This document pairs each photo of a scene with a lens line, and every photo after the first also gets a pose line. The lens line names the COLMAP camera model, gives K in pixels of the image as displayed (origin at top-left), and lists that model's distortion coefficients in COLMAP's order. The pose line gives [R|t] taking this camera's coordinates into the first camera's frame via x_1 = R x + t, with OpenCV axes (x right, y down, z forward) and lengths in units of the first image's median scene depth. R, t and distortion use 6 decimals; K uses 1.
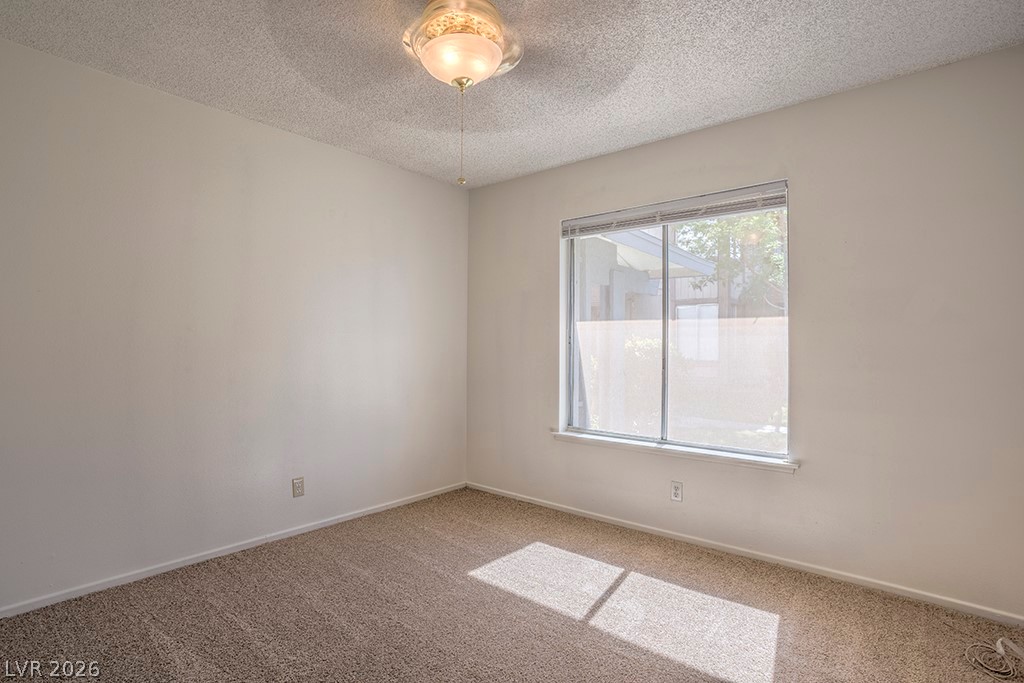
lens RADIAL K [[522.2, 0, 512.5], [0, 522.2, 346.2], [0, 0, 1]] dist [-0.017721, 0.003205]
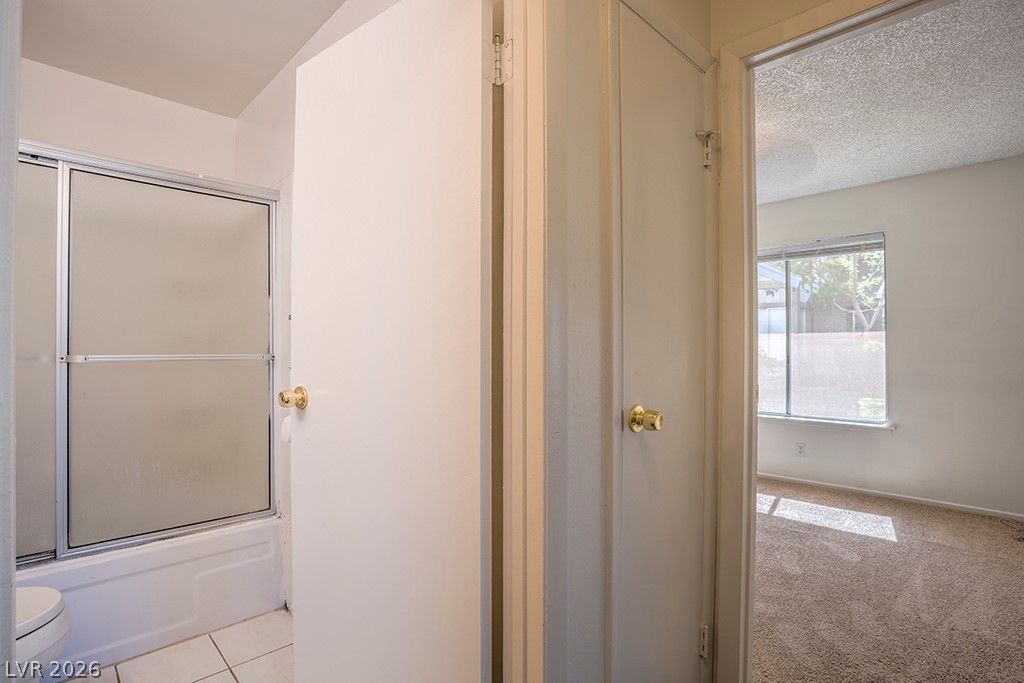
lens RADIAL K [[522.2, 0, 507.4], [0, 522.2, 350.1], [0, 0, 1]] dist [-0.017721, 0.003205]
pose [[0.996611, -0.010257, -0.081617, -0.359371], [0.010458, 0.999943, 0.002037, -0.002763], [0.081592, -0.002884, 0.996662, -0.466794]]
